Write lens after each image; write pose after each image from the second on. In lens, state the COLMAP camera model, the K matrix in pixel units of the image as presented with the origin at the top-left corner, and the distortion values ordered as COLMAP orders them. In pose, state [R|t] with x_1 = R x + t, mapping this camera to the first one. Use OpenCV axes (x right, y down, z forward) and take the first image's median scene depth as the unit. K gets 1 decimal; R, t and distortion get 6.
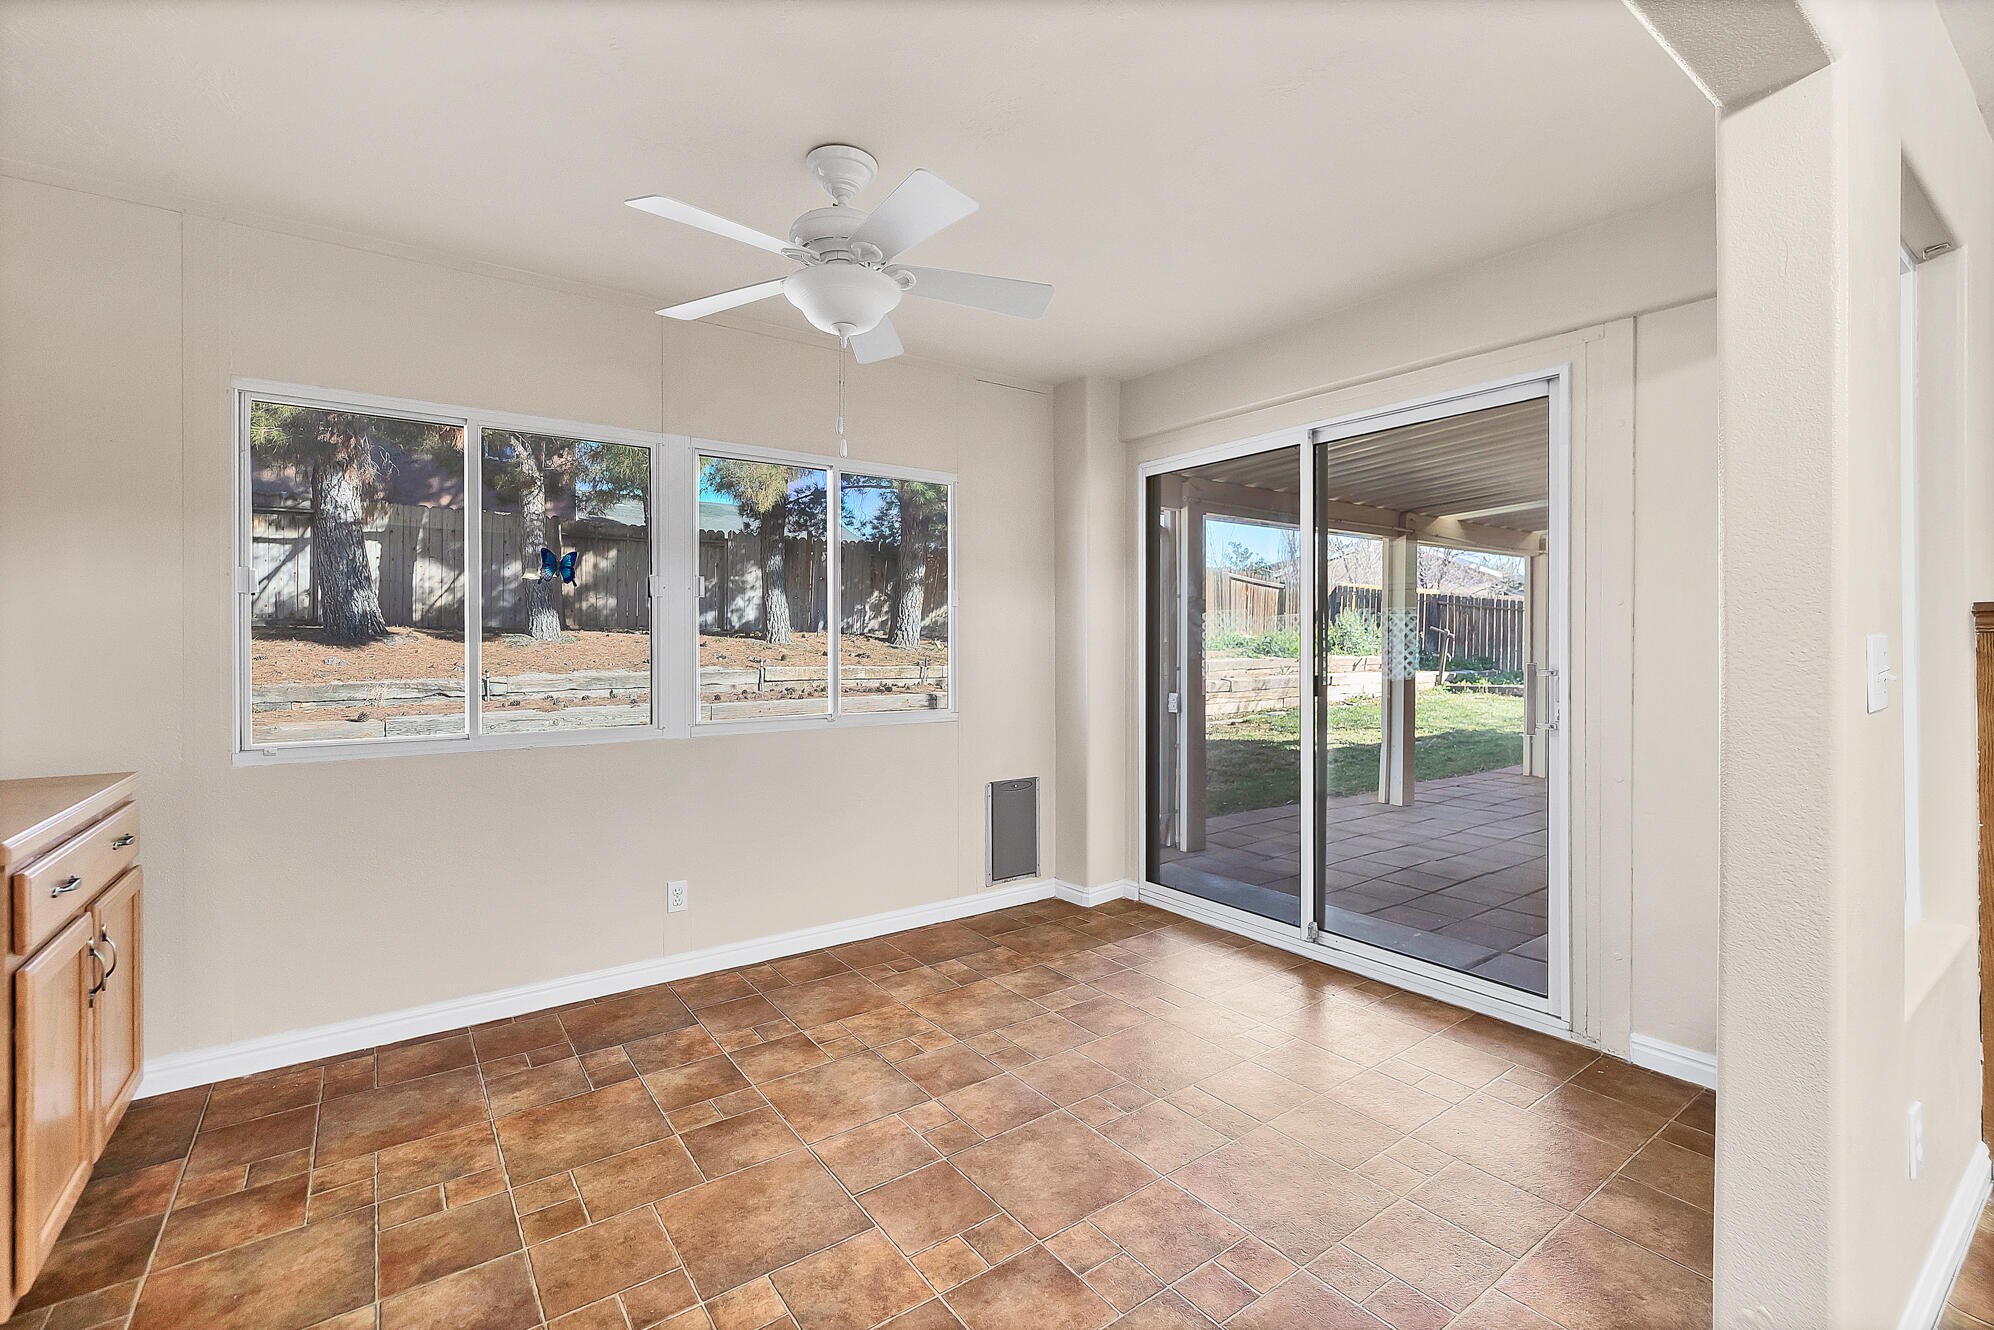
lens RADIAL K [[868.7, 0, 994.4], [0, 868.7, 673.0], [0, 0, 1]] dist [0.004778, -0.002118]
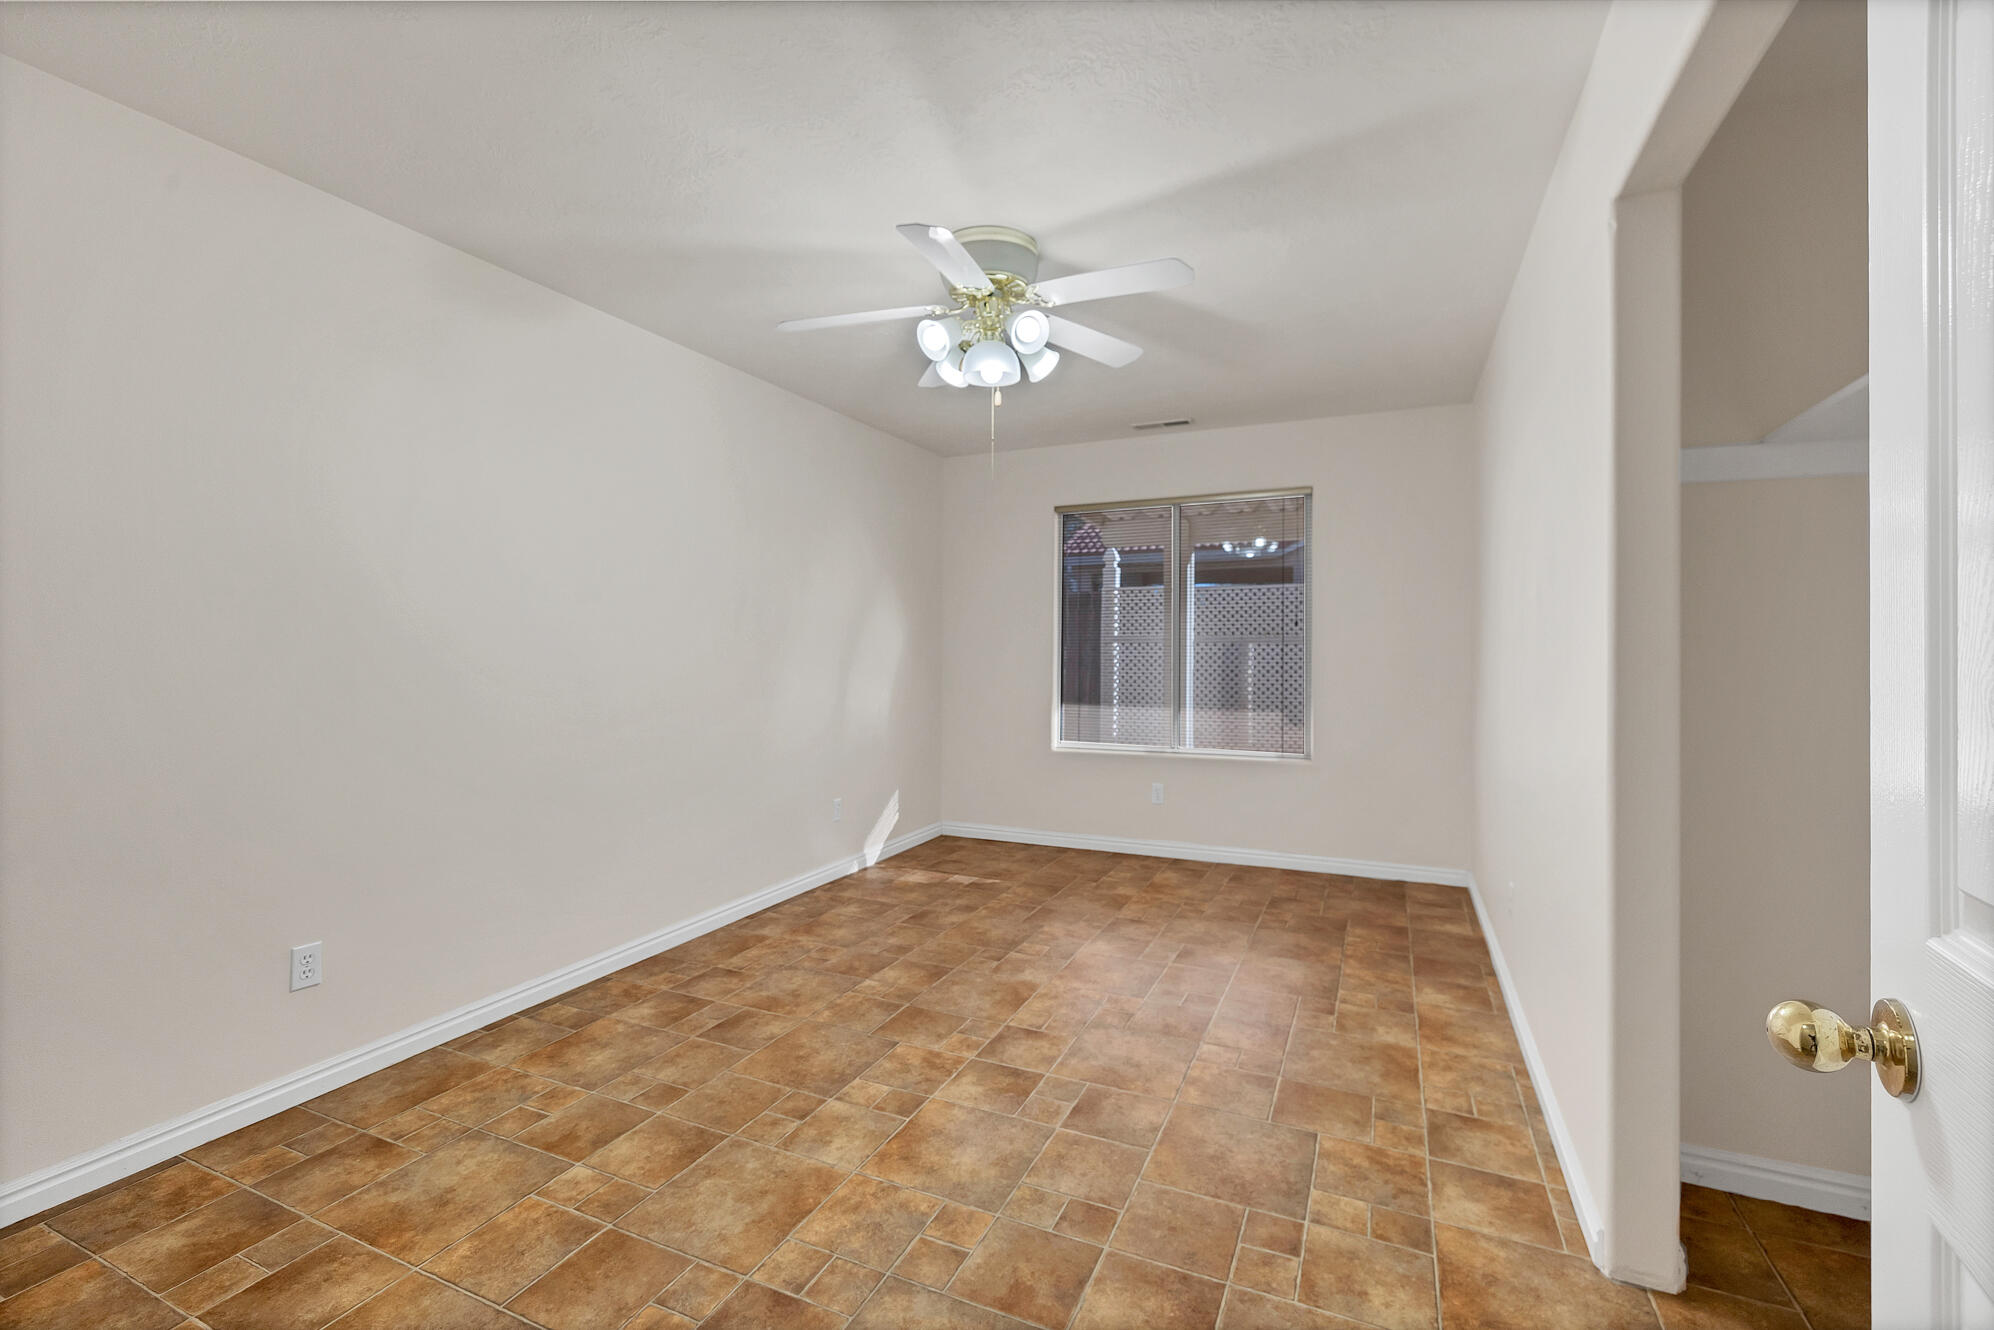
lens RADIAL K [[868.7, 0, 1004.6], [0, 868.7, 643.9], [0, 0, 1]] dist [0.004778, -0.002118]
pose [[0.866898, 0.006543, 0.498443, -0.136361], [0.008965, 0.999548, -0.028712, -0.000072], [-0.498405, 0.029359, 0.866447, 0.021113]]
